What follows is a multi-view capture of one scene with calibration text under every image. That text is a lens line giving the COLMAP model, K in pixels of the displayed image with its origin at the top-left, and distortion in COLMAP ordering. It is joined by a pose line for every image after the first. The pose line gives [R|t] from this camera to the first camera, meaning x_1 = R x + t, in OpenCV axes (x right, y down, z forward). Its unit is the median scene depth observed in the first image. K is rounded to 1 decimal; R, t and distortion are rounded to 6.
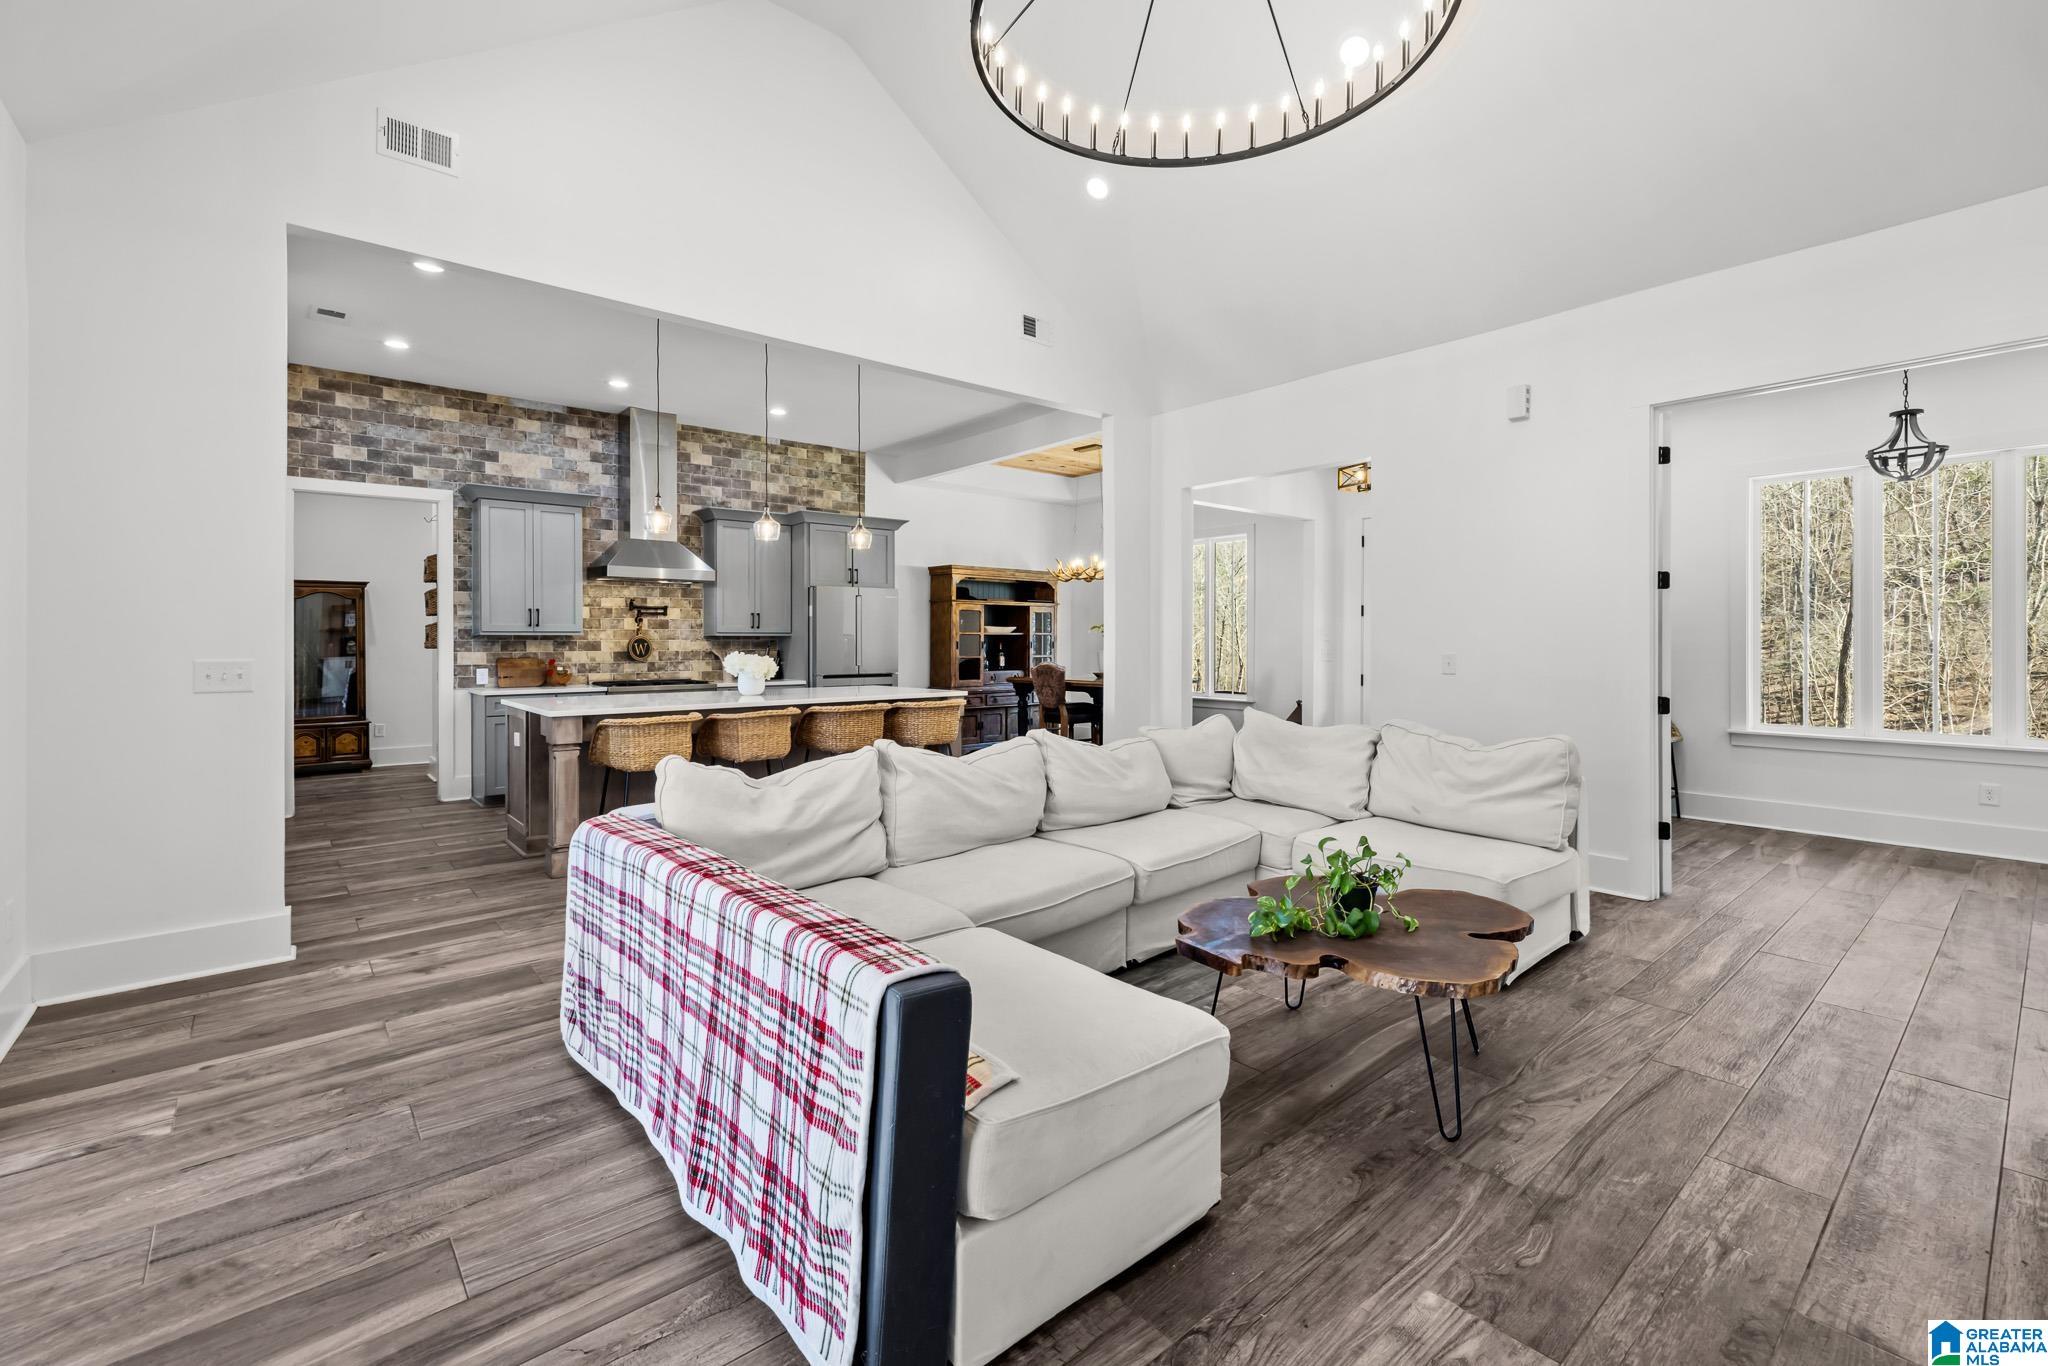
lens RADIAL K [[879.7, 0, 1002.2], [0, 879.7, 639.3], [0, 0, 1]] dist [0.000980, 0.000663]
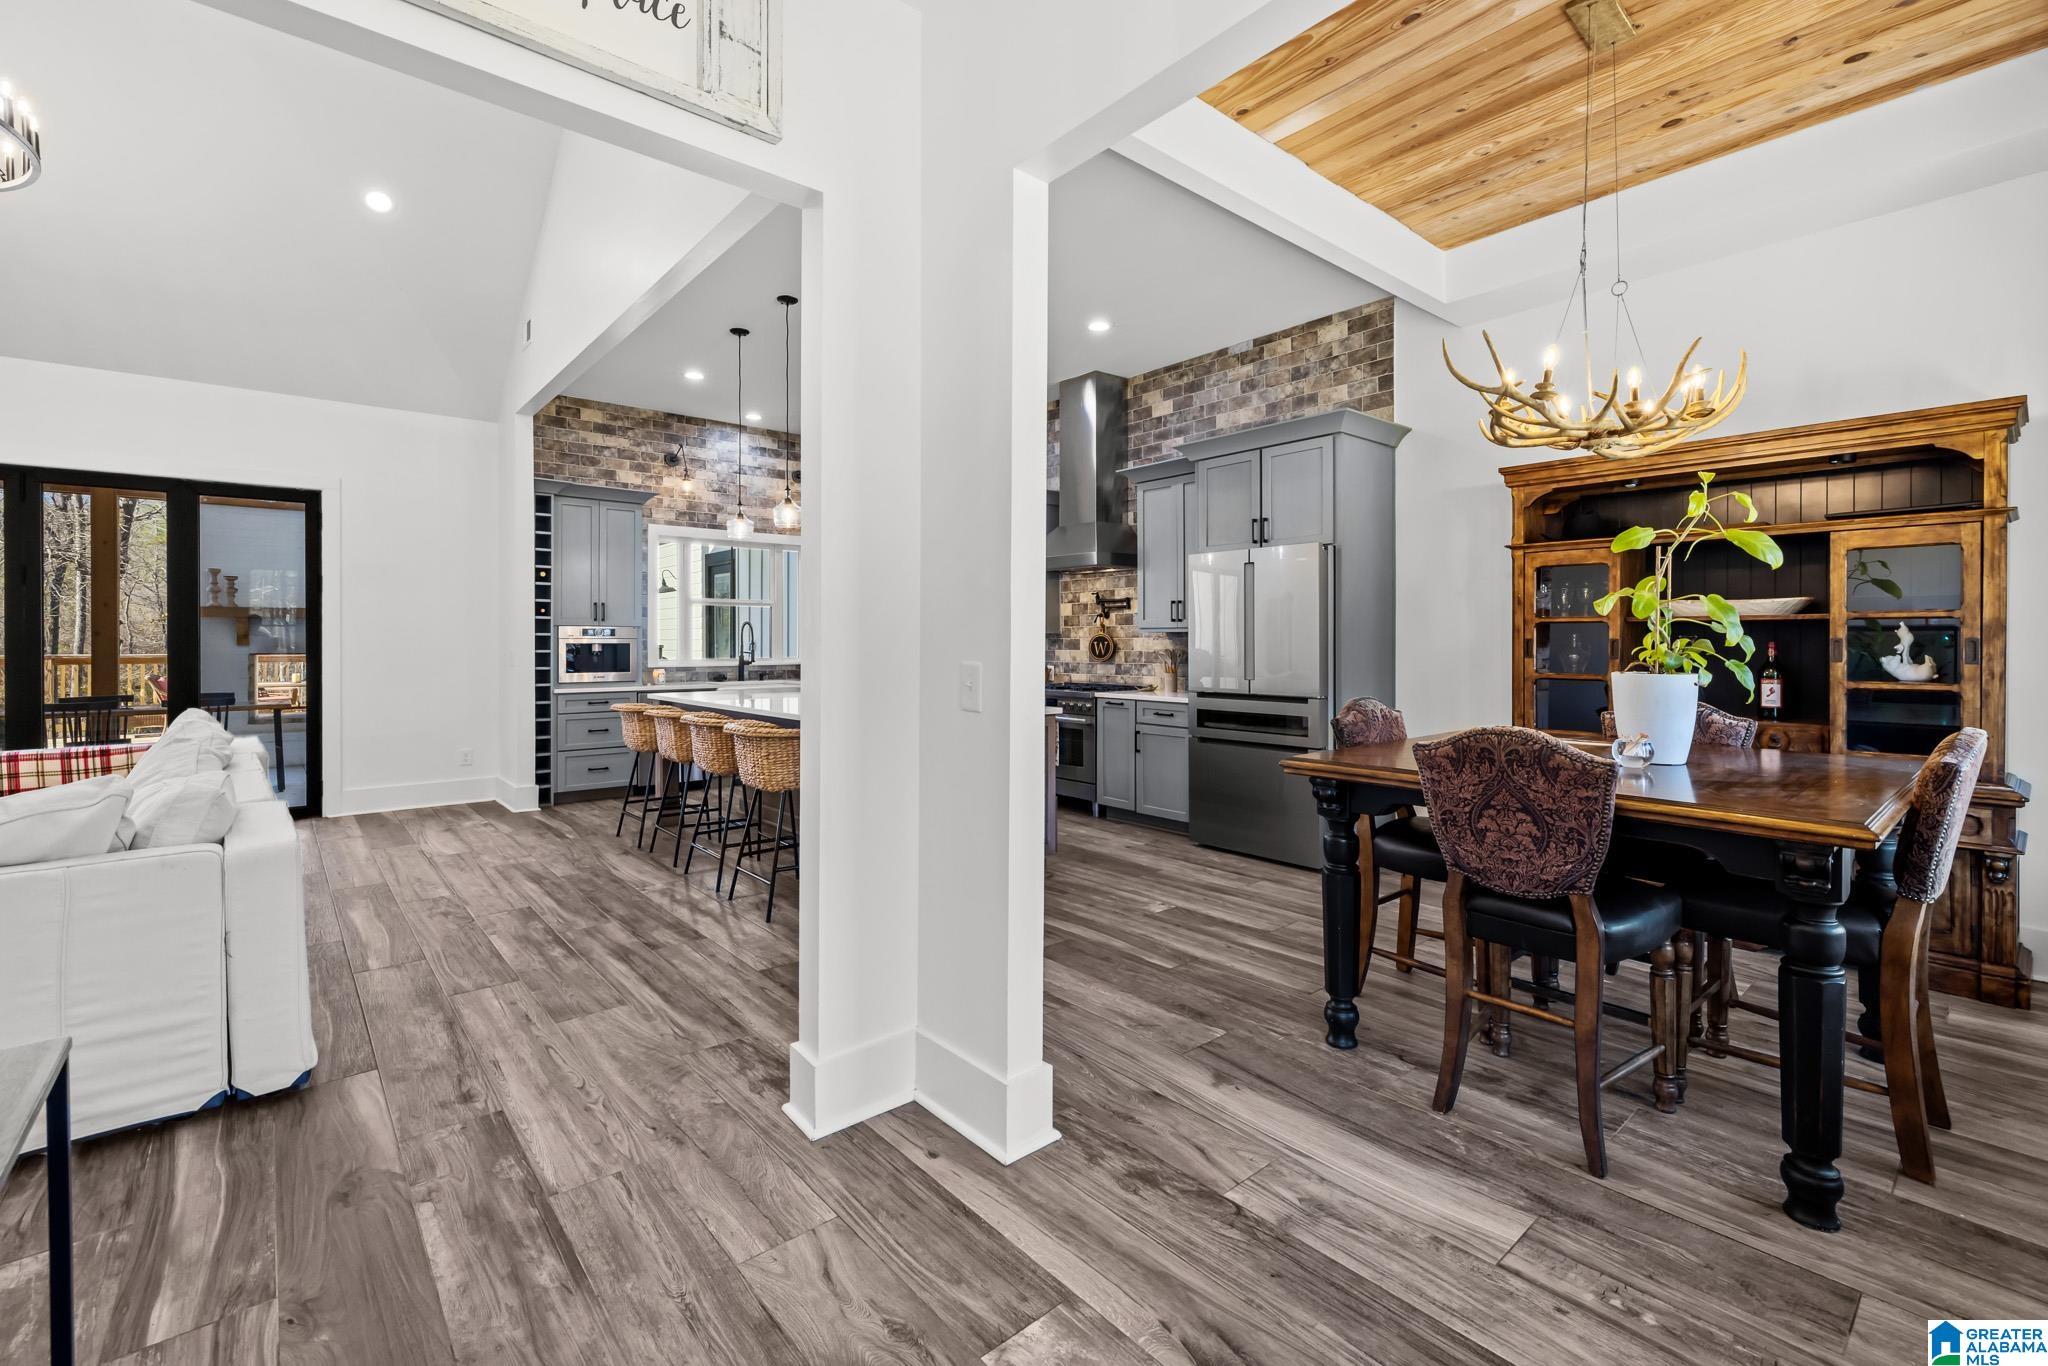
lens RADIAL K [[879.7, 0, 1012.1], [0, 879.7, 637.7], [0, 0, 1]] dist [0.000980, 0.000663]
pose [[0.011414, -0.003116, -0.999930, 0.491857], [0.002157, 0.999993, -0.003092, 0.003080], [0.999933, -0.002121, 0.011421, 0.948715]]
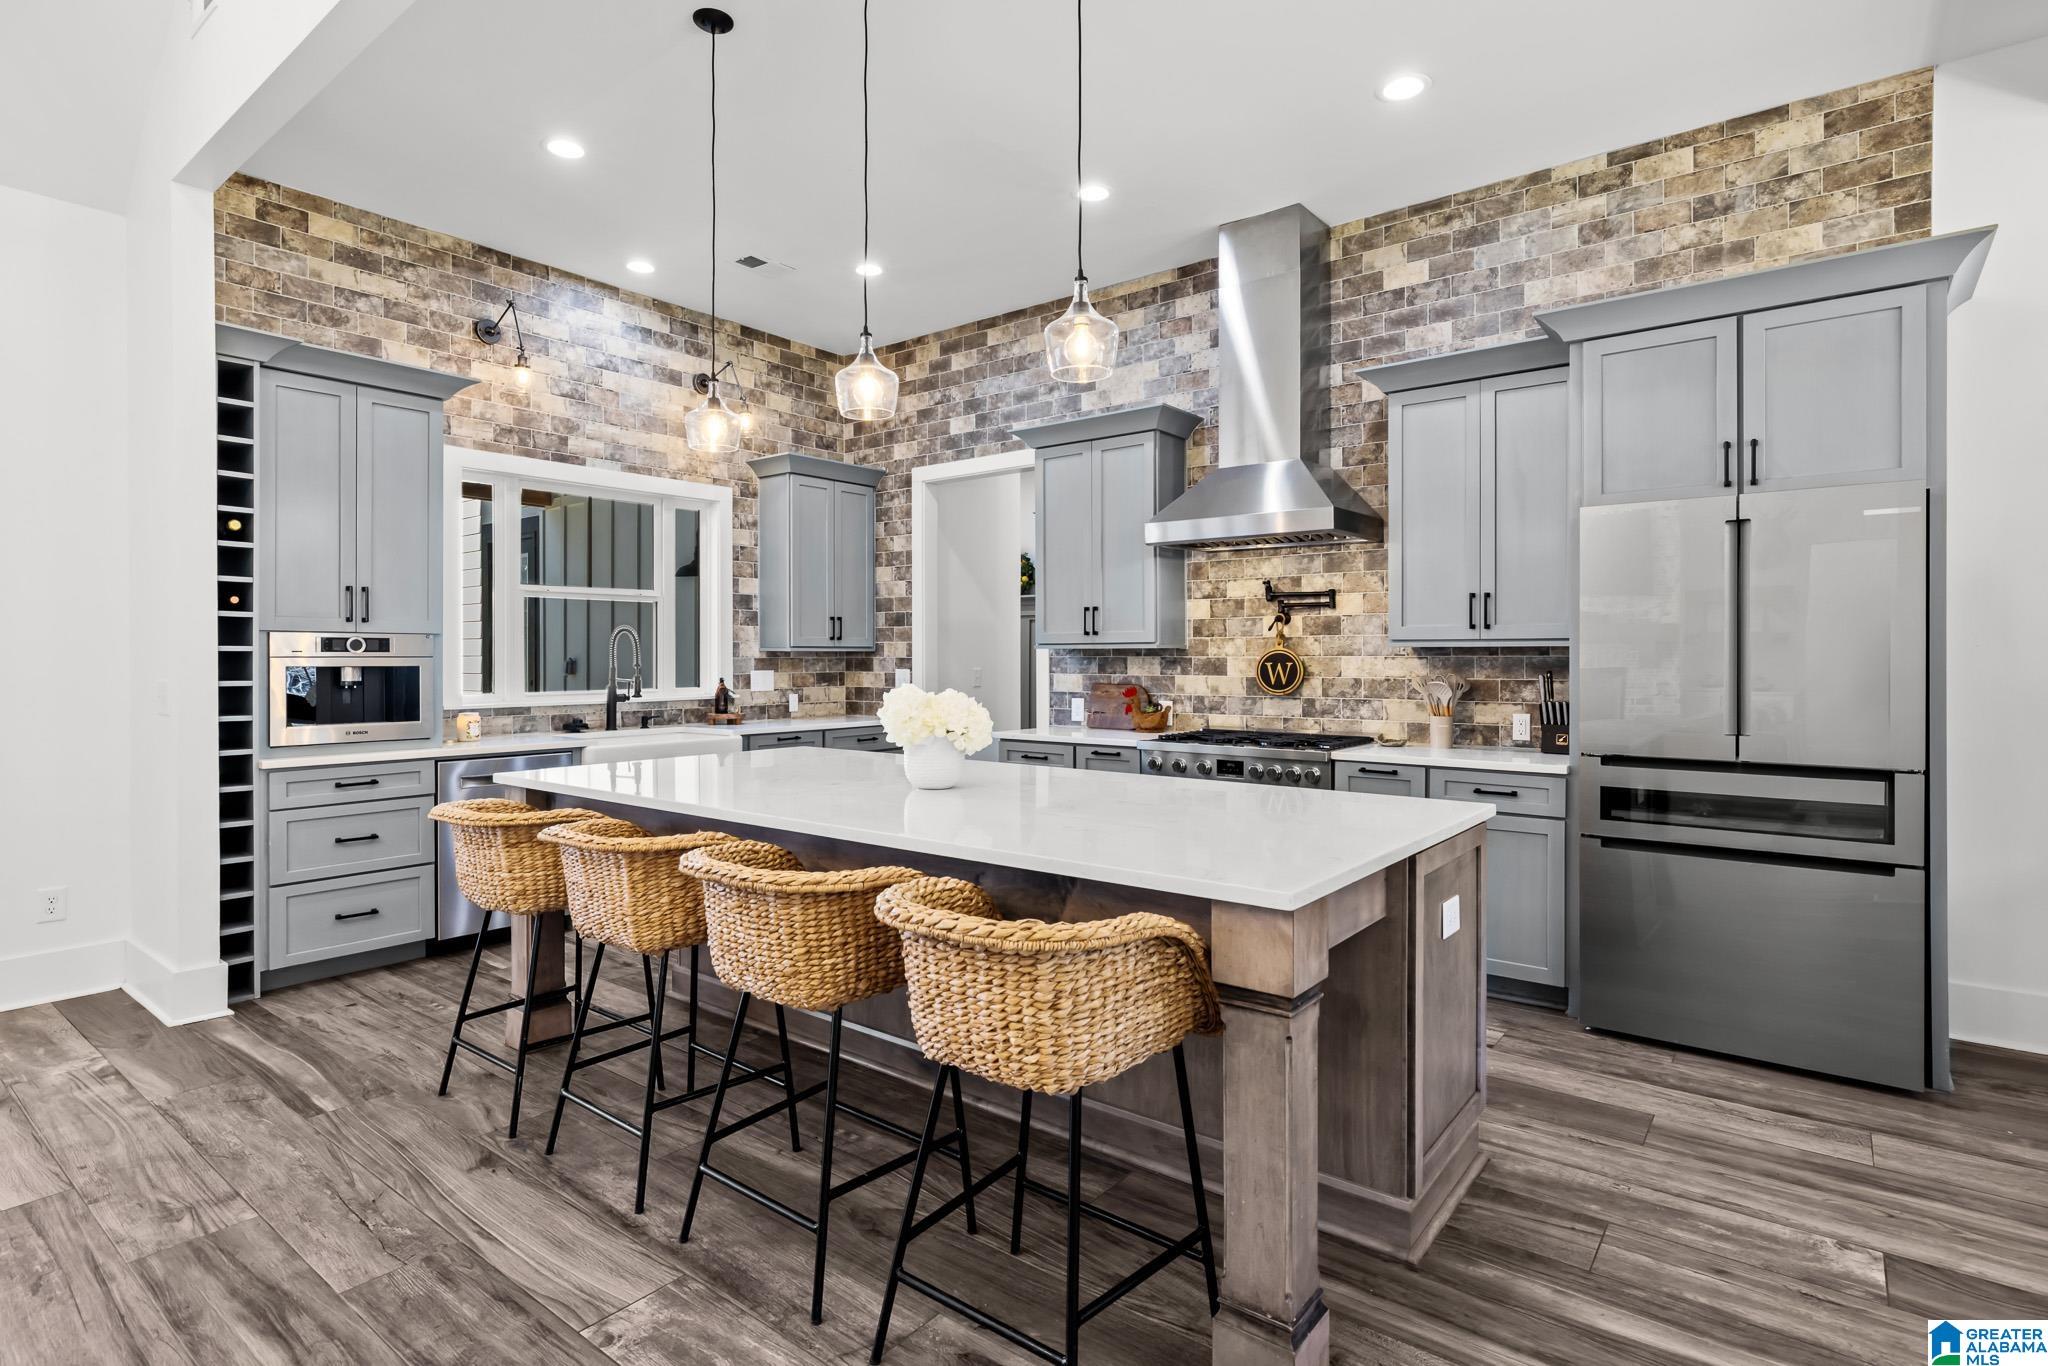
lens RADIAL K [[1023.4, 0, 1025.0], [0, 1023.4, 657.4], [0, 0, 1]] dist [-0.009641, 0.004836]
pose [[0.214525, 0.002307, -0.976716, 0.167792], [0.001489, 0.999995, 0.002689, -0.000560], [0.976717, -0.002031, 0.214521, 0.755155]]
